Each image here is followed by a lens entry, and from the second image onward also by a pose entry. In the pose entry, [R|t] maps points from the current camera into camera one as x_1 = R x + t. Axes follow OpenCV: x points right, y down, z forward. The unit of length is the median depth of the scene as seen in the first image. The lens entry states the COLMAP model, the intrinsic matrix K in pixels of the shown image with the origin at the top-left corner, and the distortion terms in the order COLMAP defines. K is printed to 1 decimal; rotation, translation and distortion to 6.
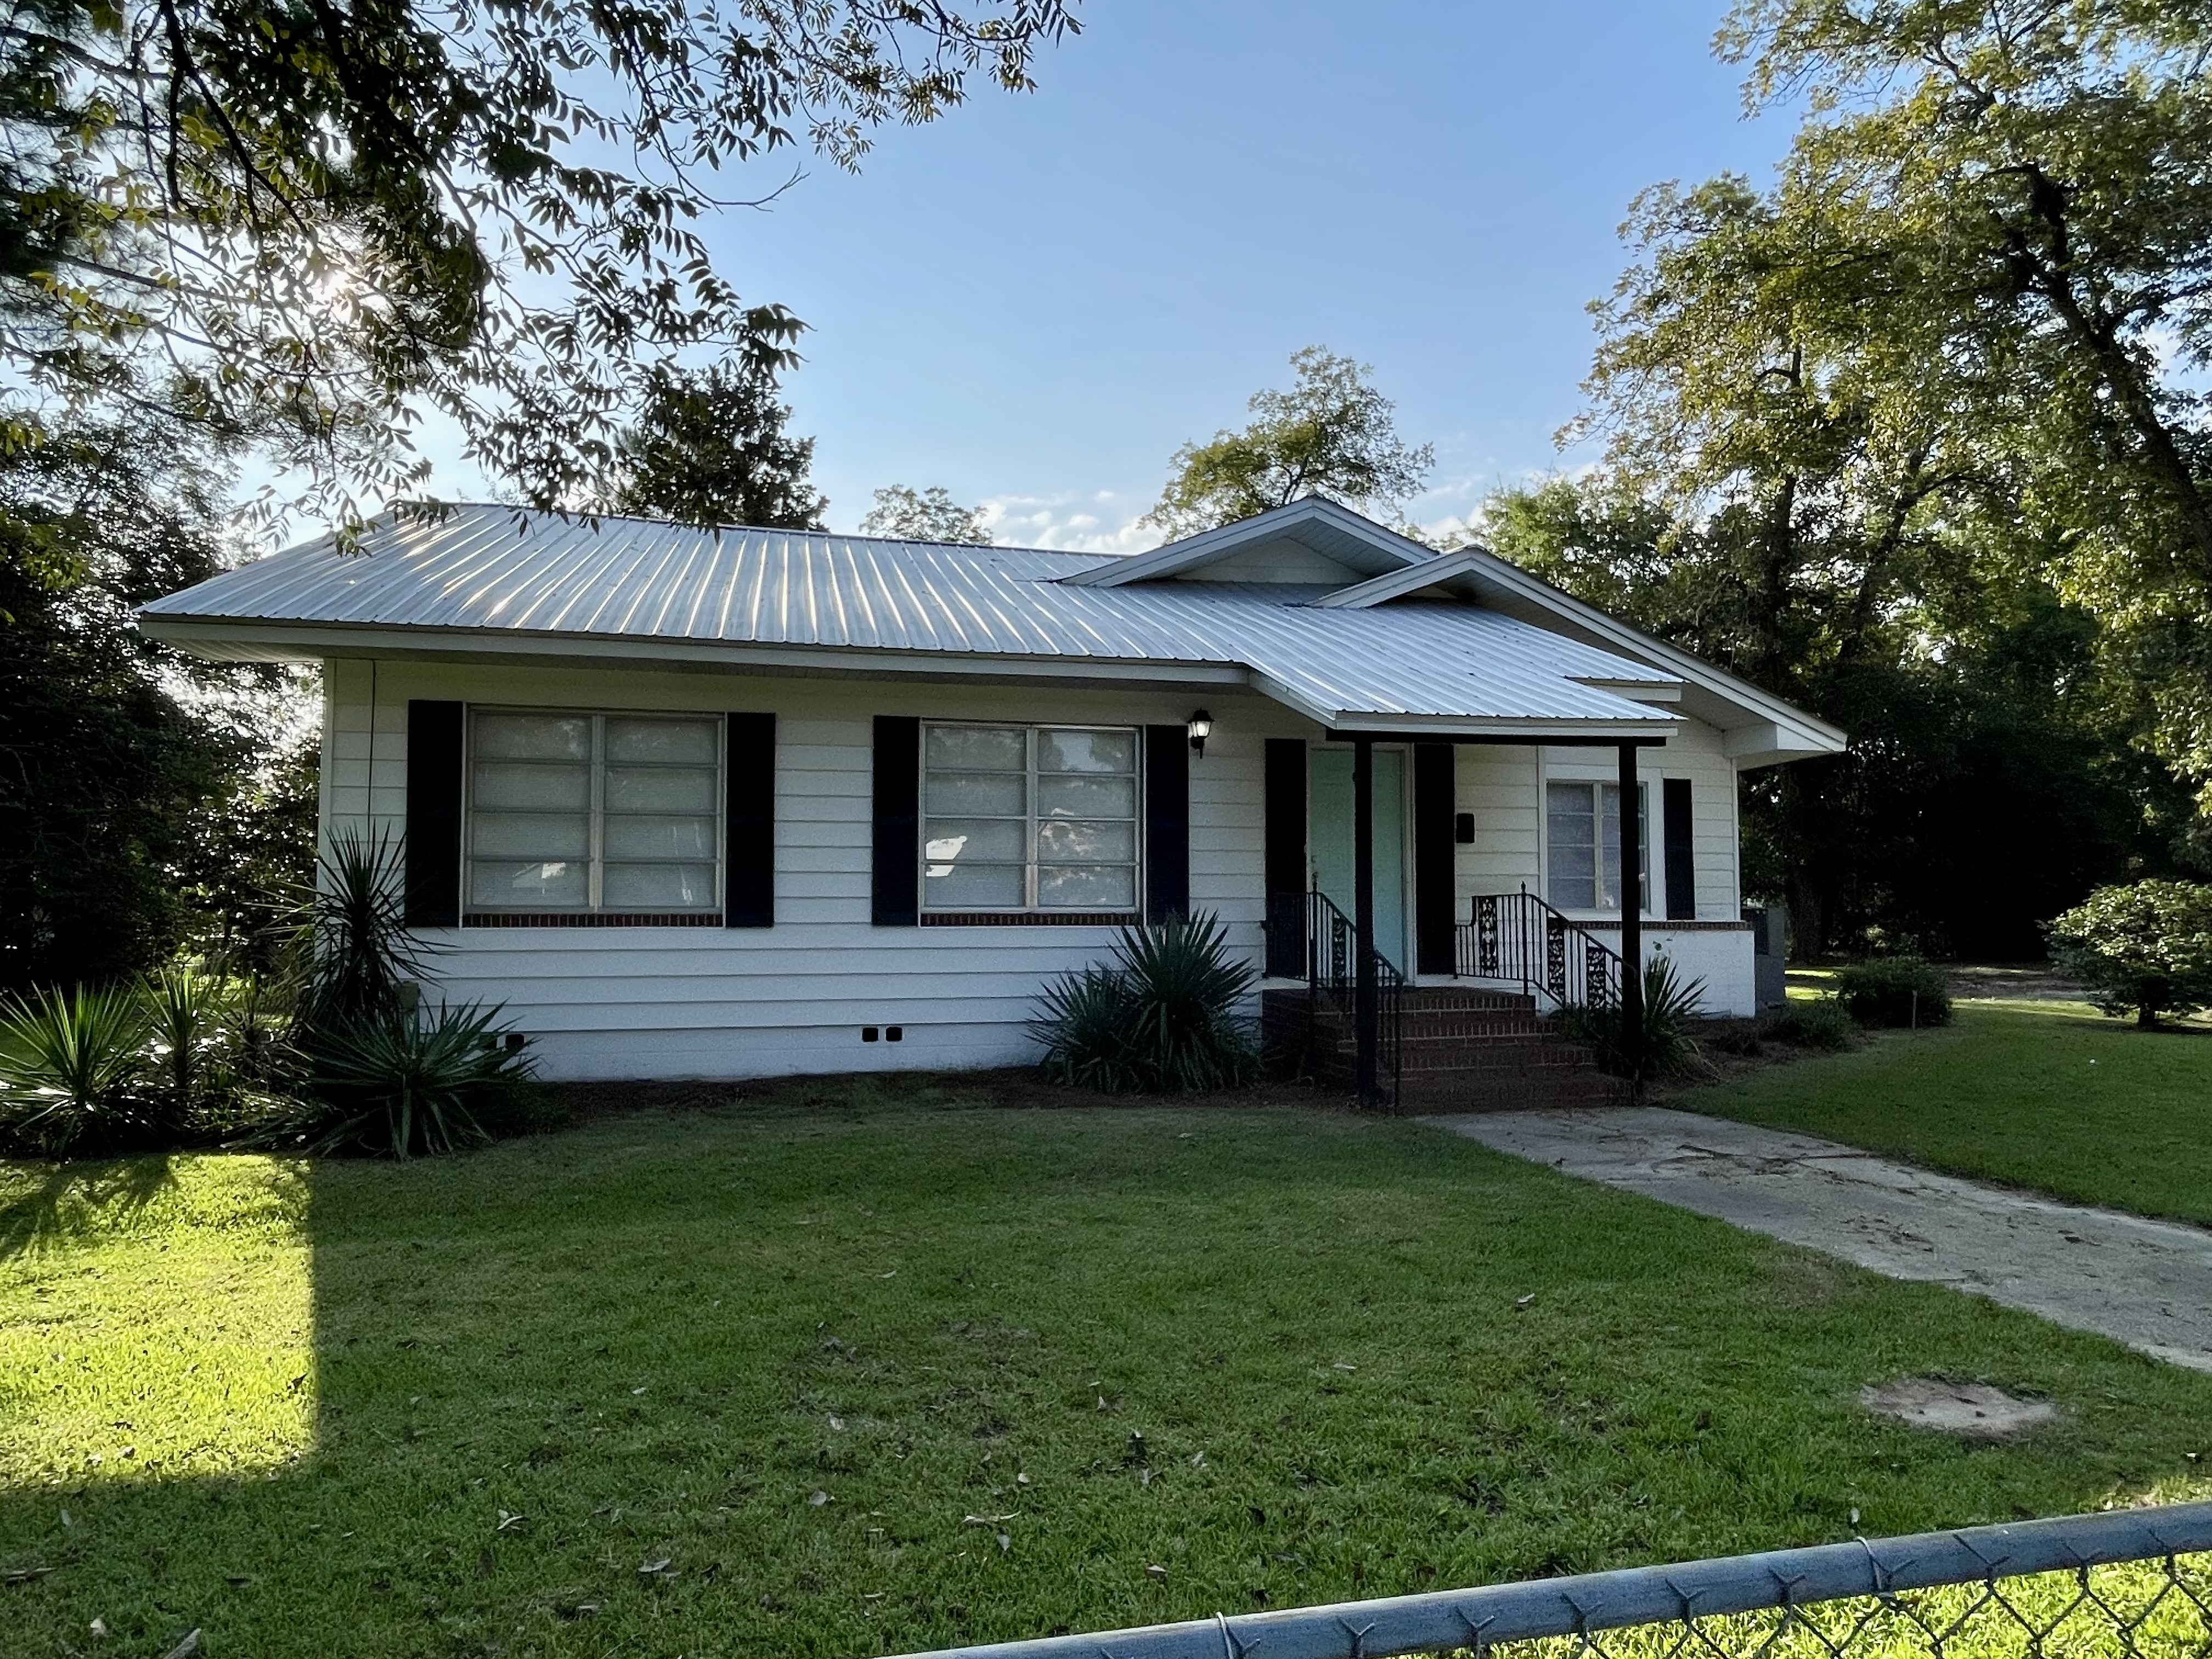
lens RADIAL K [[1331.0, 0, 1091.7], [0, 1331.0, 845.4], [0, 0, 1]] dist [0.000347, 0.007843]
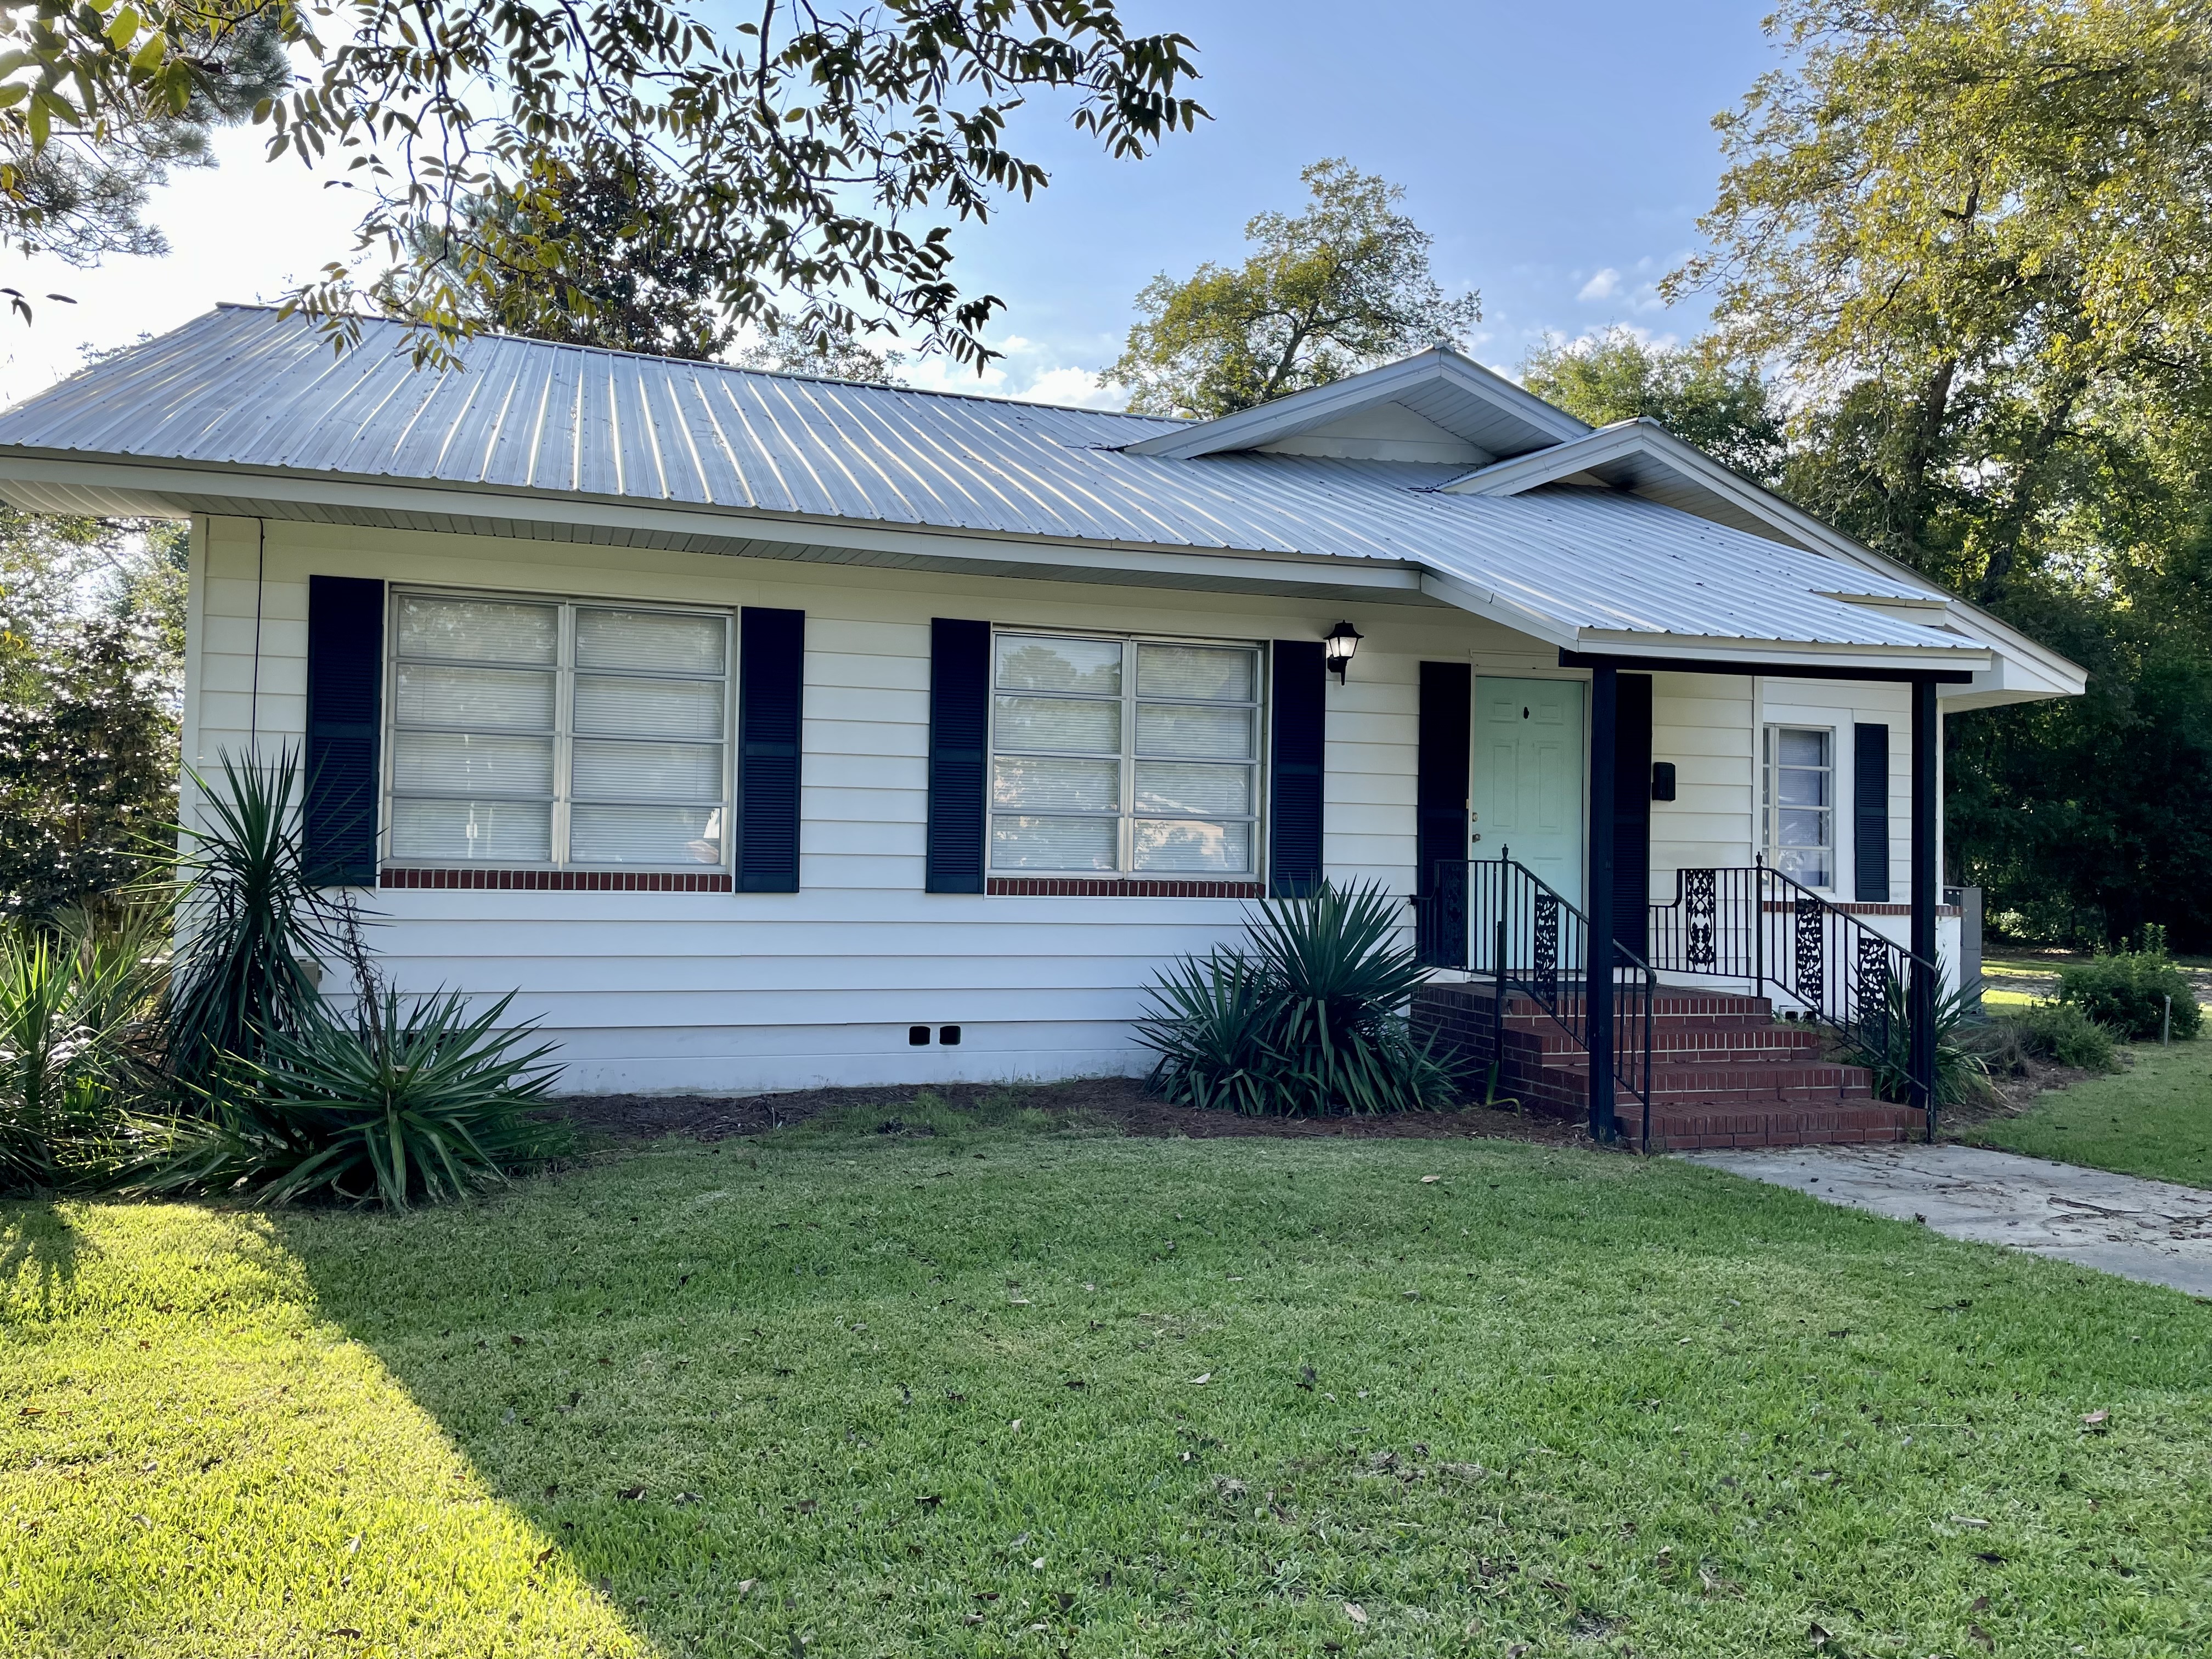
lens RADIAL K [[1673.1, 0, 1106.1], [0, 1673.1, 818.9], [0, 0, 1]] dist [0.066205, -0.056494]
pose [[0.997311, 0.020384, 0.070393, -0.124517], [-0.021649, 0.999617, 0.017254, -0.000983], [-0.070014, -0.018731, 0.997370, 0.035794]]
